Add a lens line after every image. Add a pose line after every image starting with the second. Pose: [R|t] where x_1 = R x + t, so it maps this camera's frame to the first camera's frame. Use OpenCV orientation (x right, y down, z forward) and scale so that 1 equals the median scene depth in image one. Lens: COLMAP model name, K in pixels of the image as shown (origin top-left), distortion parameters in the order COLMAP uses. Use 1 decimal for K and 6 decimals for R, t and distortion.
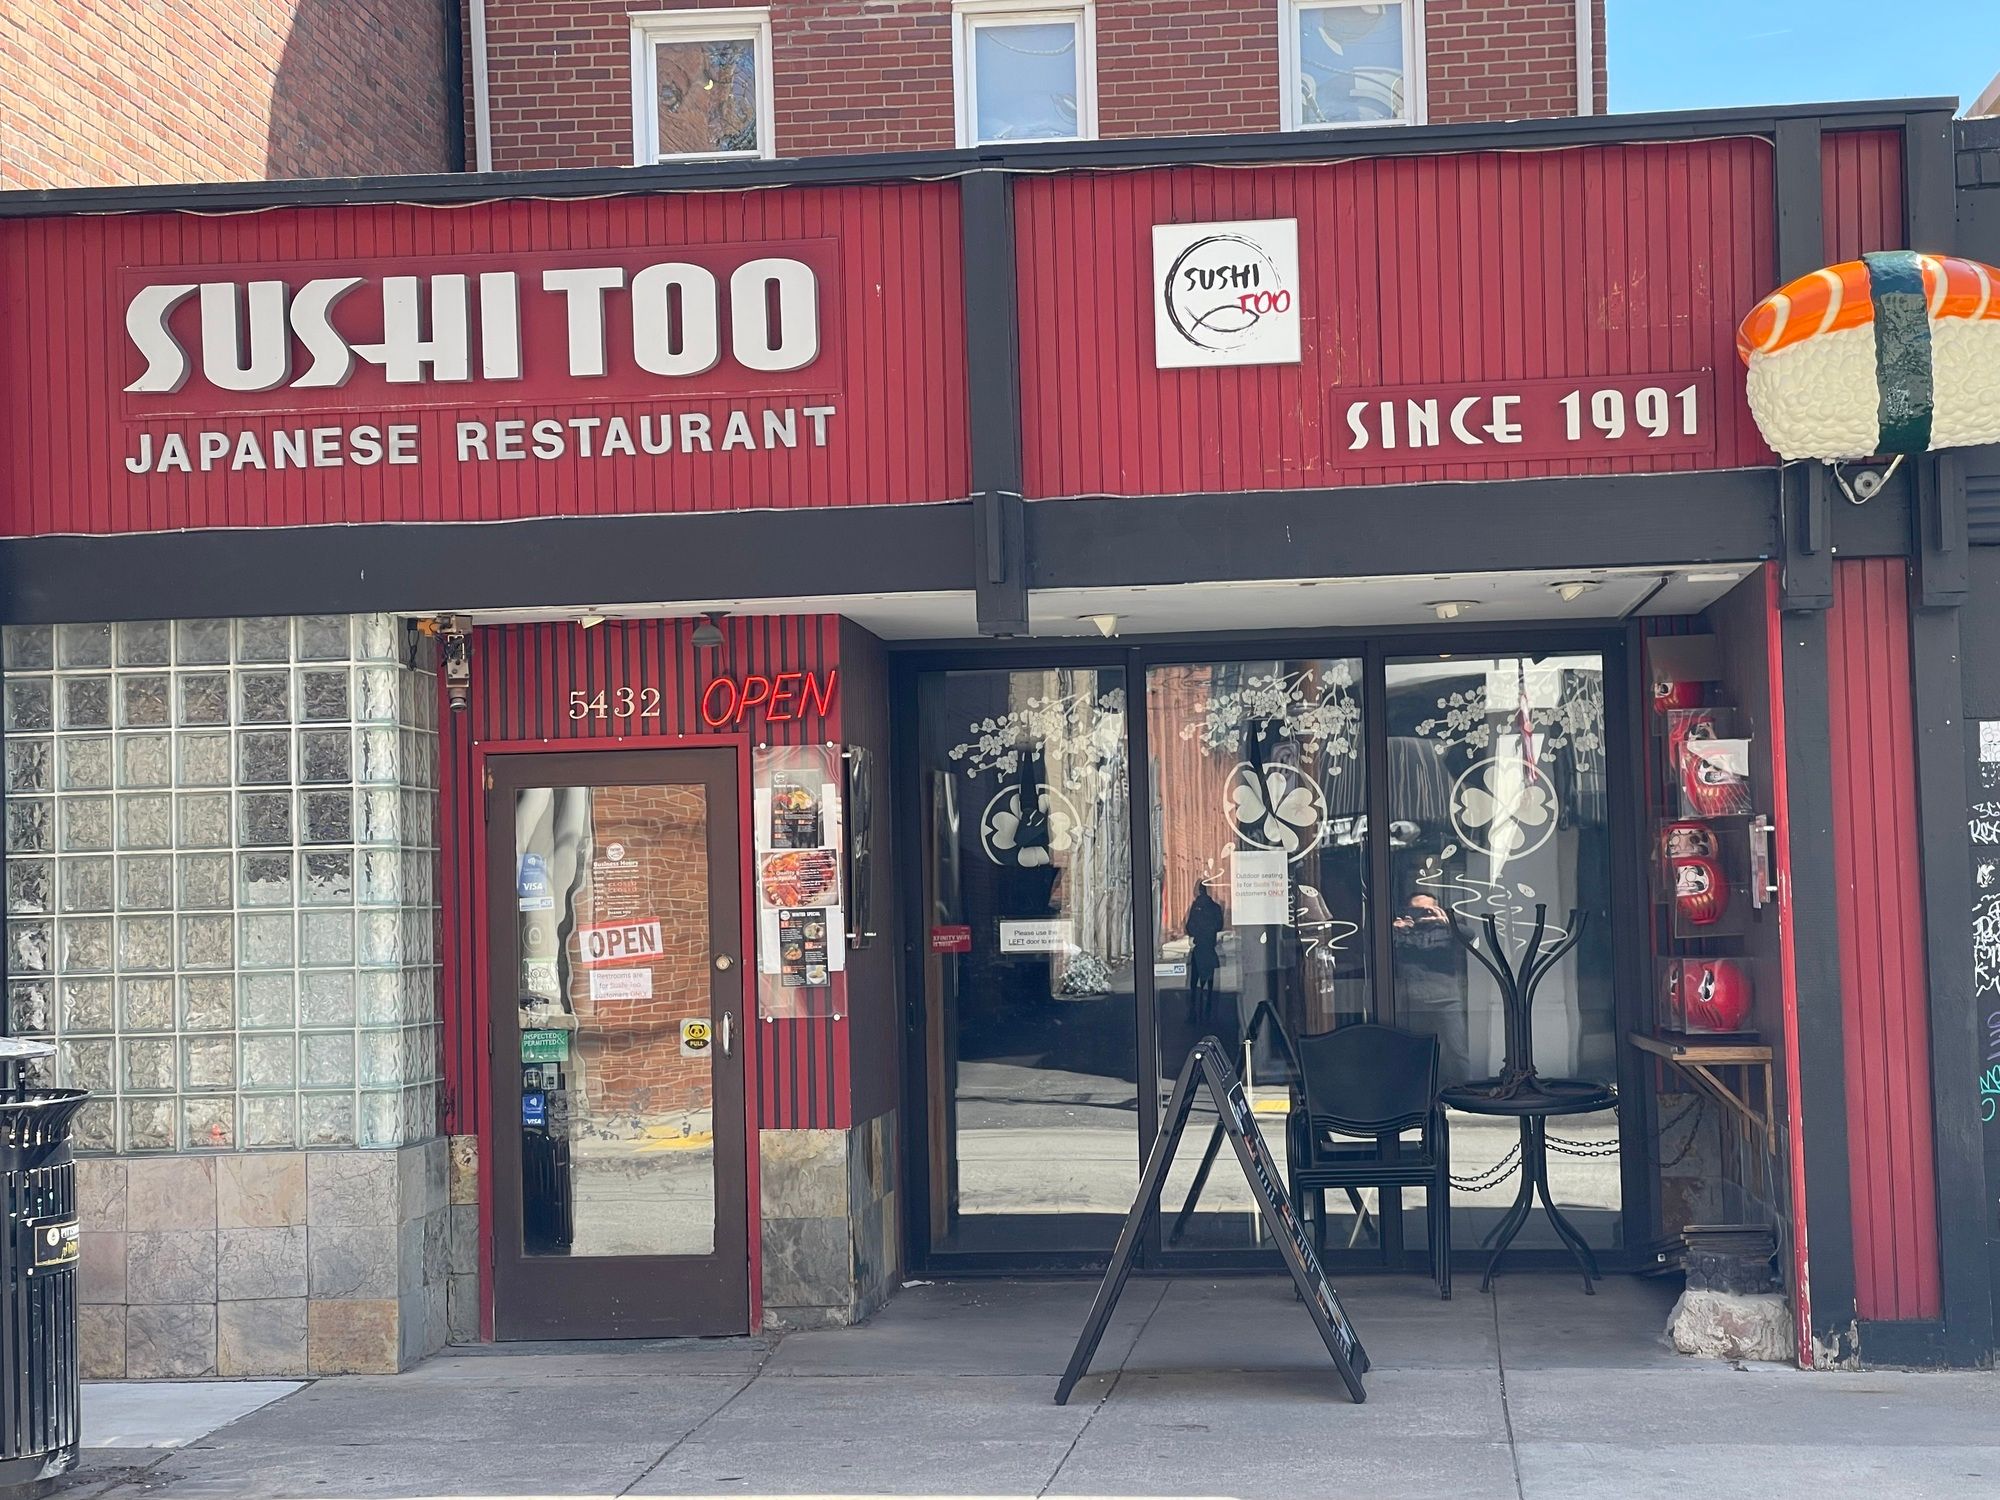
lens RADIAL K [[3721.5, 0, 1011.1], [0, 3721.5, 744.3], [0, 0, 1]] dist [0.047920, 1.490429]
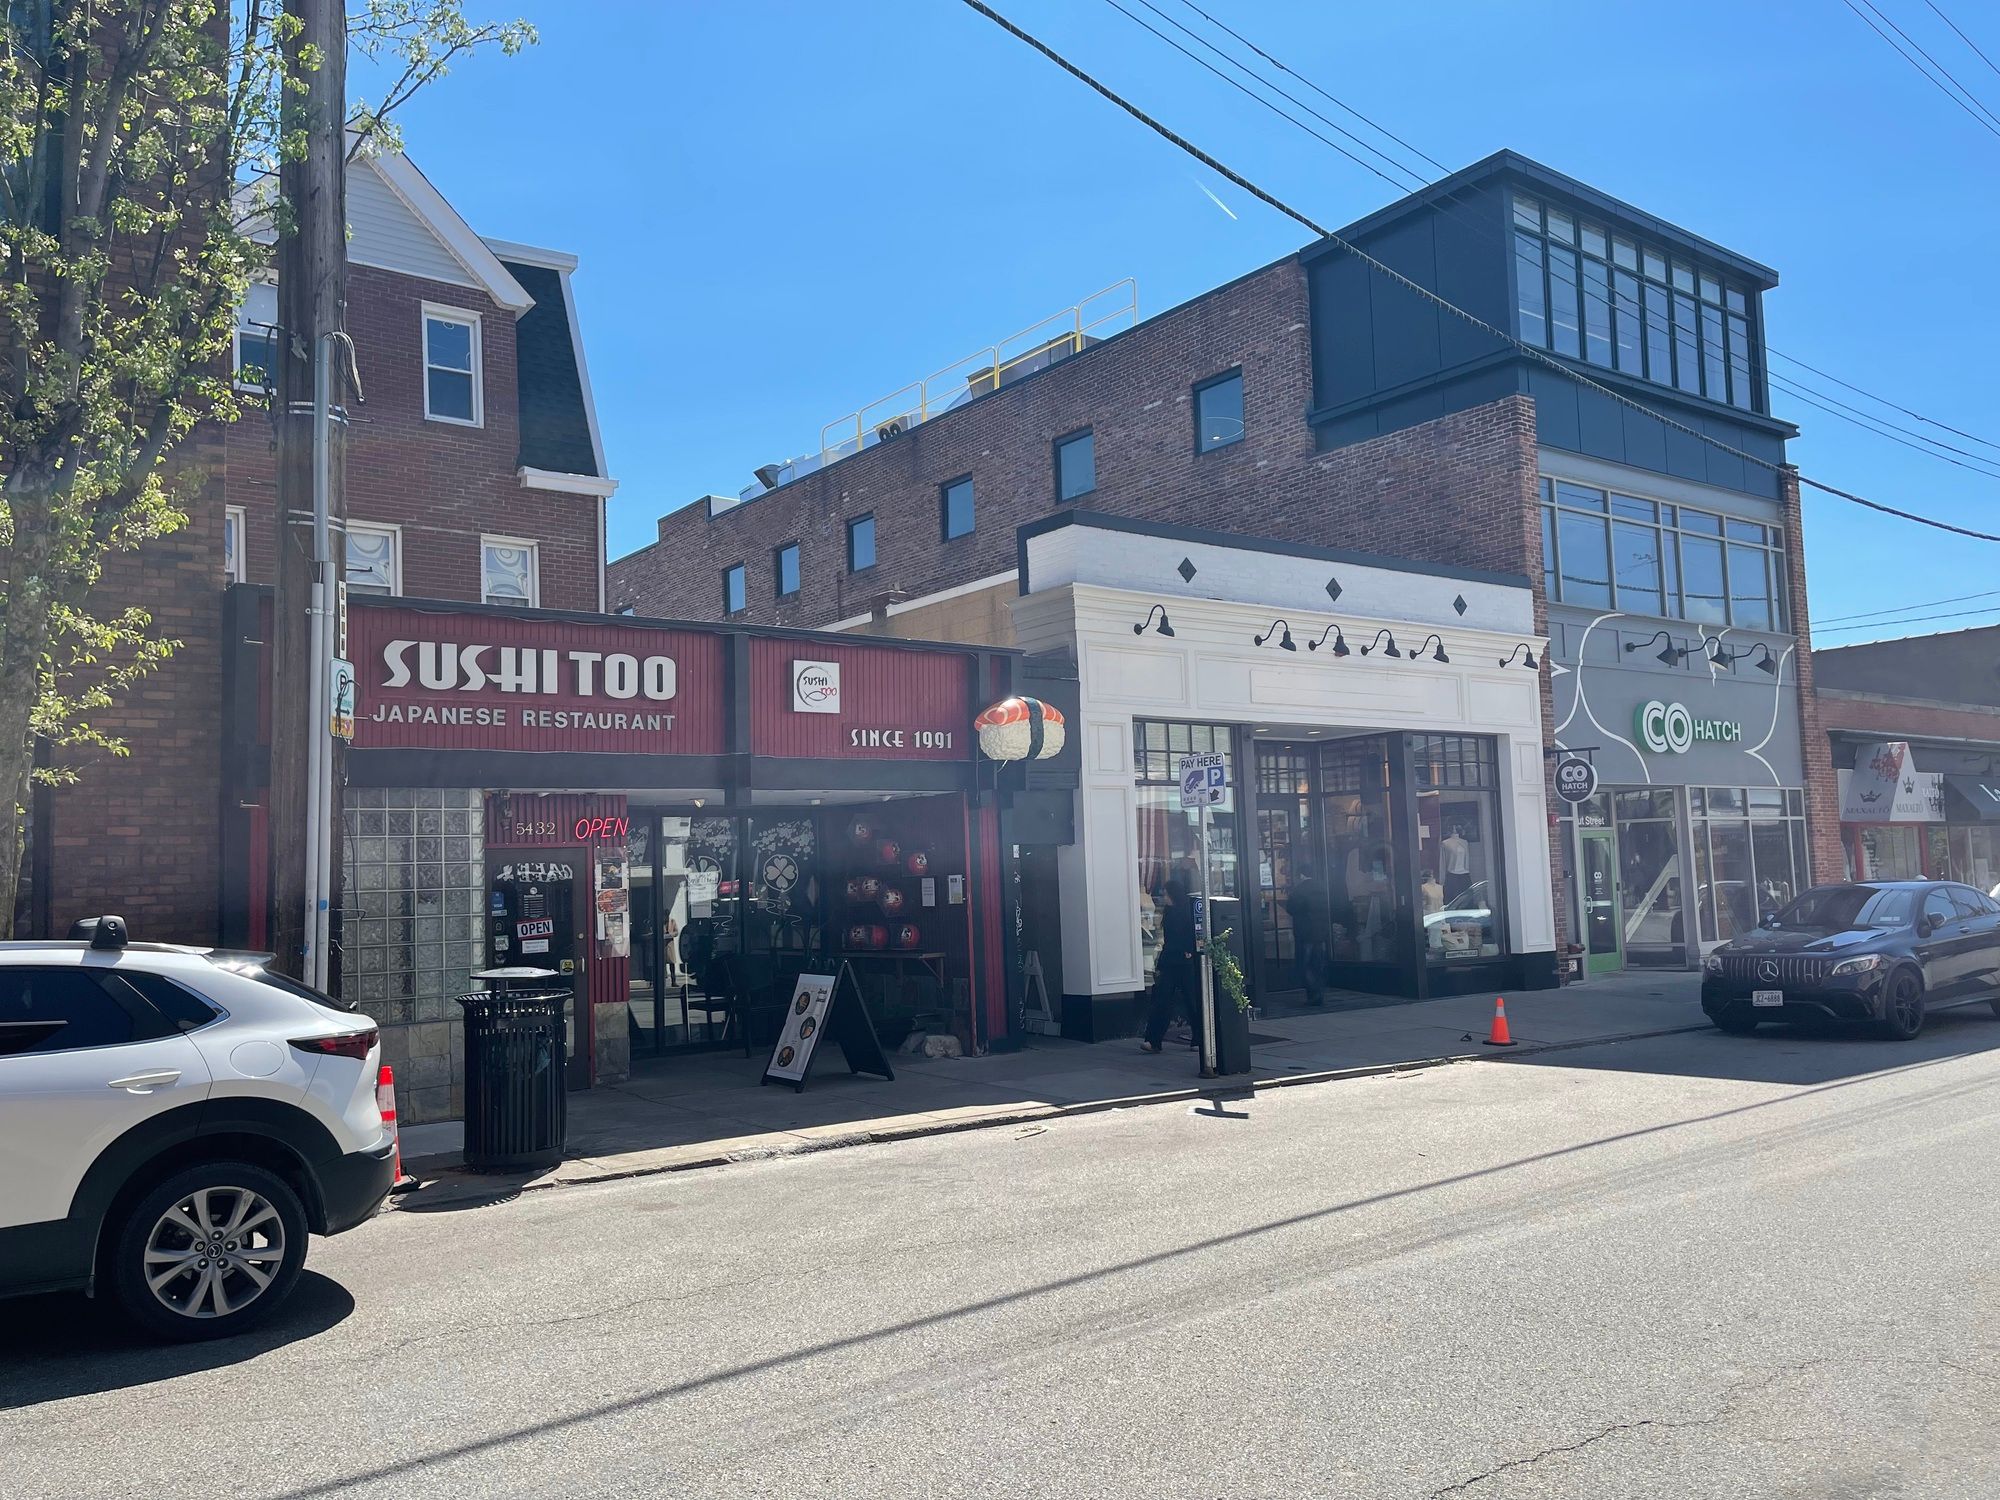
lens RADIAL K [[1491.3, 0, 1014.7], [0, 1491.3, 764.0], [0, 0, 1]] dist [0.062738, -0.071200]
pose [[0.728540, 0.053372, 0.682920, -0.573989], [-0.013960, 0.997910, -0.063096, 0.004548], [-0.684861, 0.036434, 0.727763, 0.087103]]
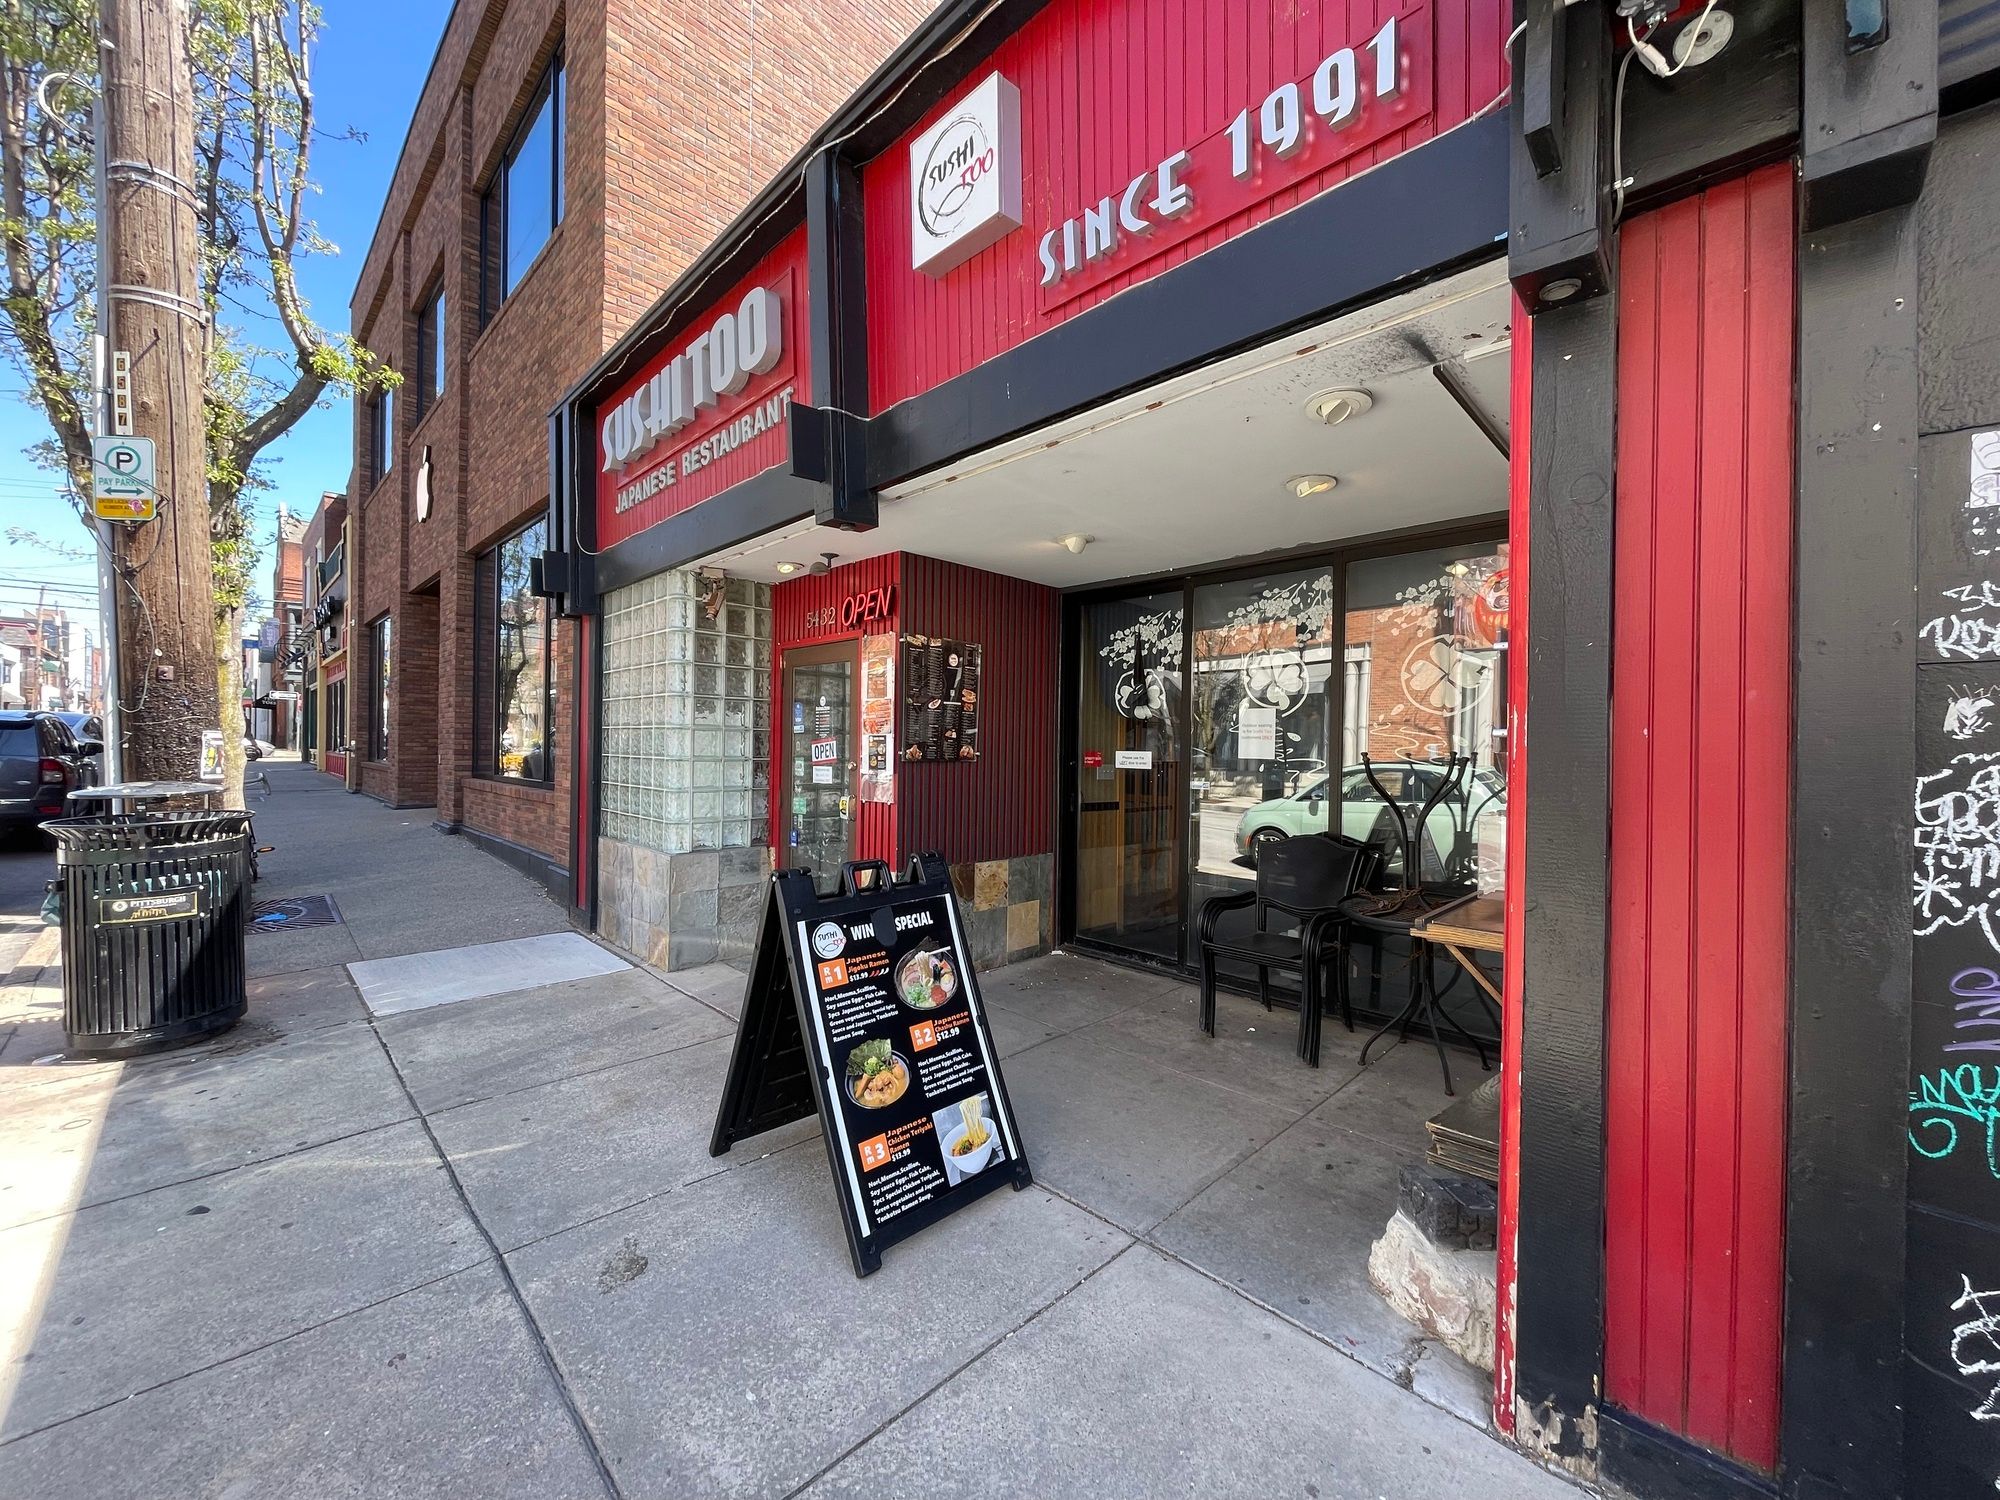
lens RADIAL K [[801.6, 0, 1004.0], [0, 801.6, 750.8], [0, 0, 1]] dist [-0.005101, -0.000104]
pose [[0.775412, 0.038704, -0.630269, 0.216485], [-0.006493, 0.998556, 0.053332, 0.033338], [0.631422, -0.037262, 0.774543, 0.795764]]
